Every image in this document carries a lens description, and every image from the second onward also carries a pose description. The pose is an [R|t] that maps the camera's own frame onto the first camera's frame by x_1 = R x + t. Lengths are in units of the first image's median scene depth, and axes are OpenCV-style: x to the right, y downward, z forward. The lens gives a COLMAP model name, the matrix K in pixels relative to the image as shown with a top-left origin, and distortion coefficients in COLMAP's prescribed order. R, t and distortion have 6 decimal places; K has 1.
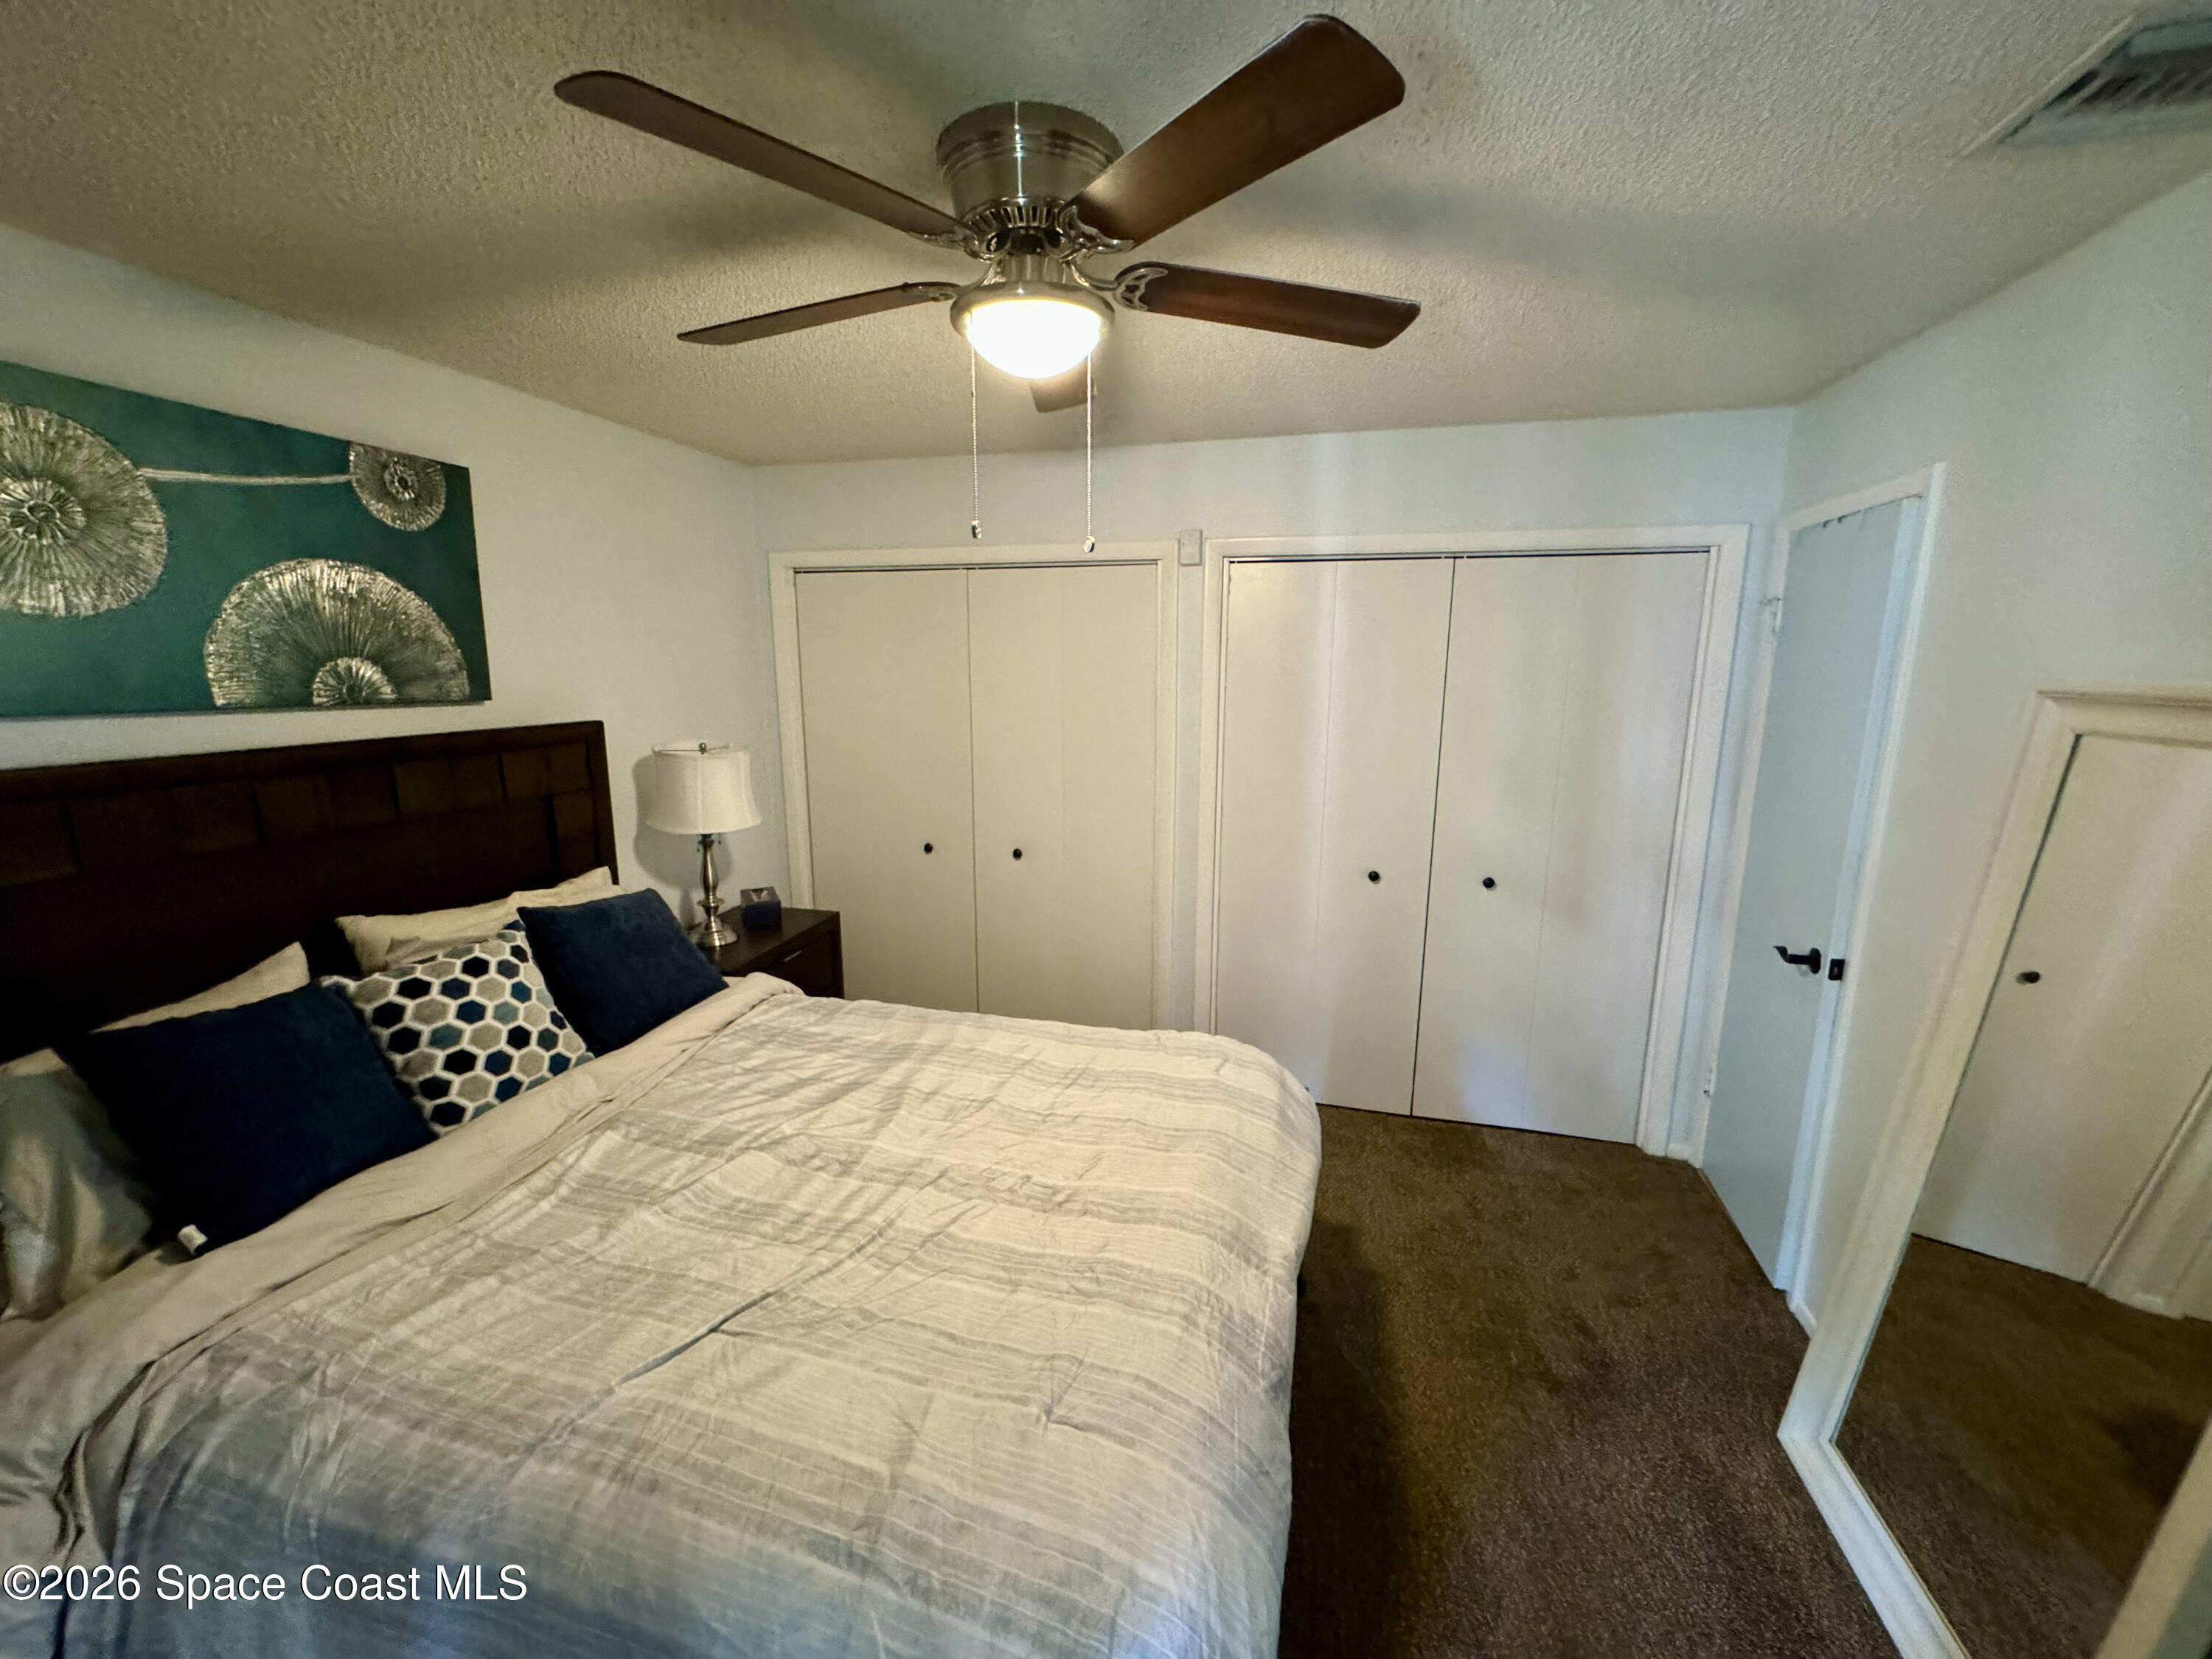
lens RADIAL K [[896.4, 0, 1100.7], [0, 896.4, 831.5], [0, 0, 1]] dist [-0.001932, 0.000015]
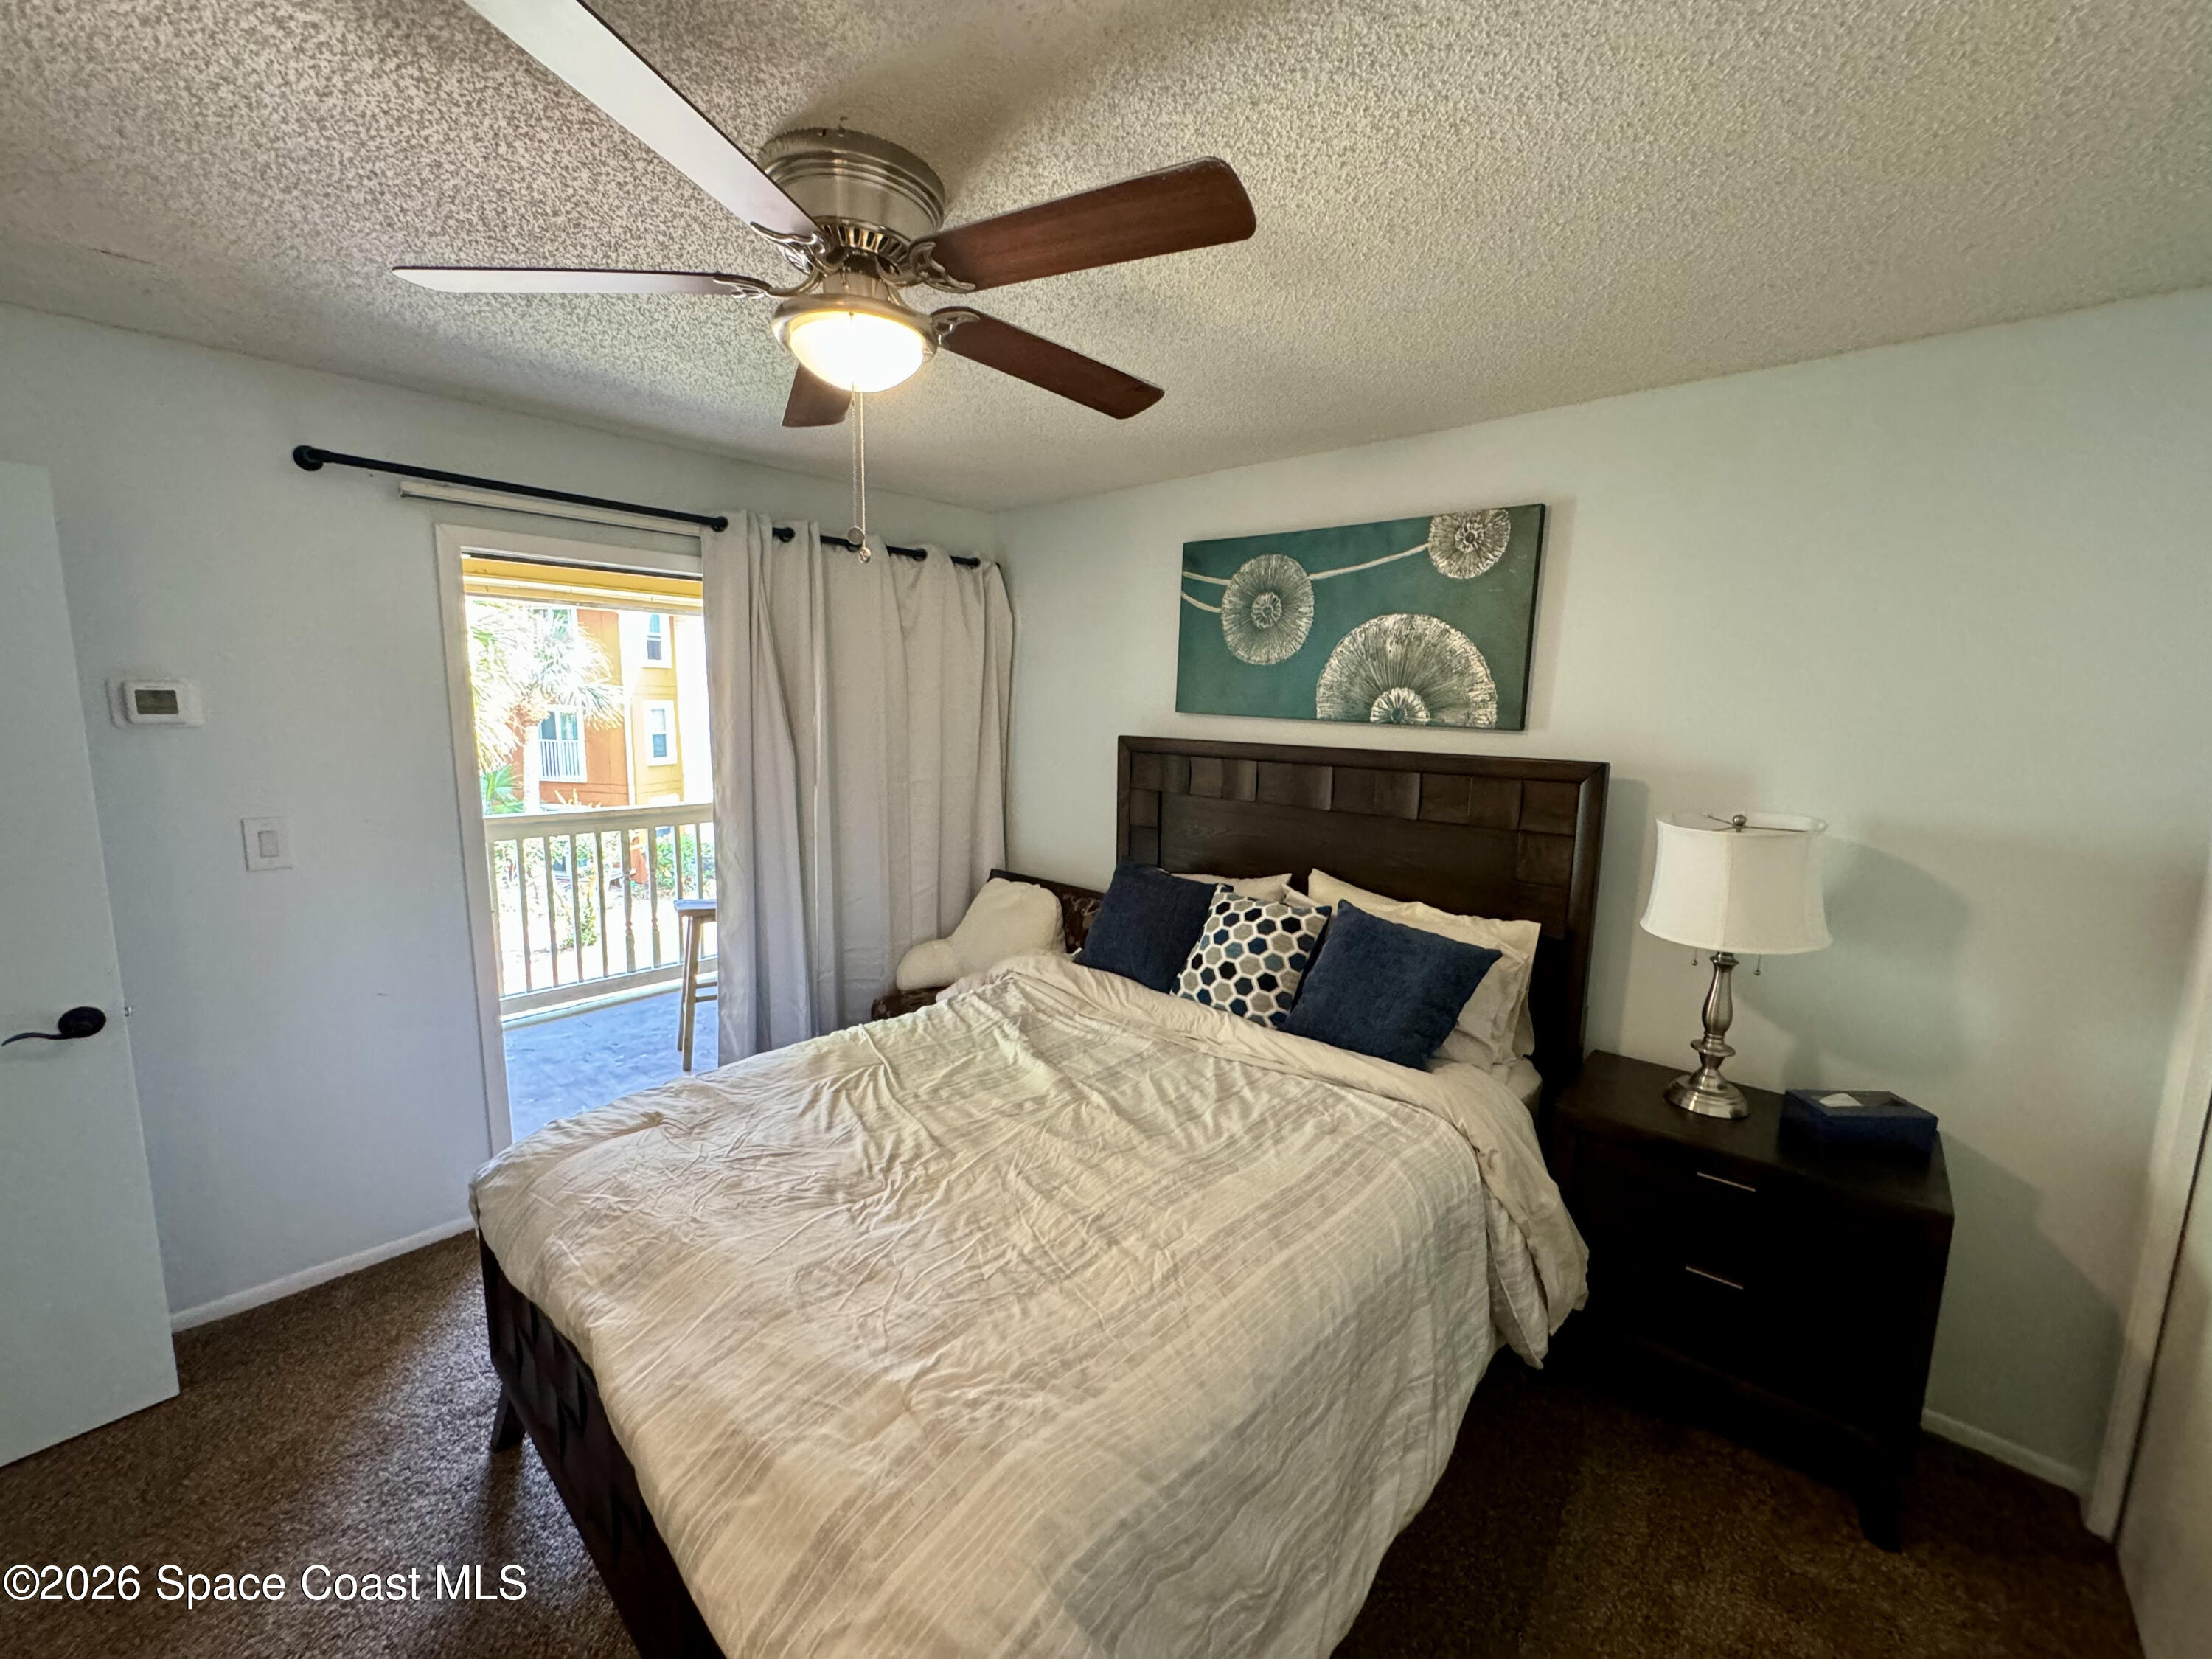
lens RADIAL K [[891.5, 0, 1106.0], [0, 891.5, 829.5], [0, 0, 1]] dist [0.000621, 0.000123]
pose [[-0.467288, 0.120517, -0.875852, 0.497183], [-0.188980, 0.954153, 0.232116, -0.212854], [0.863672, 0.273983, -0.423089, 1.204982]]
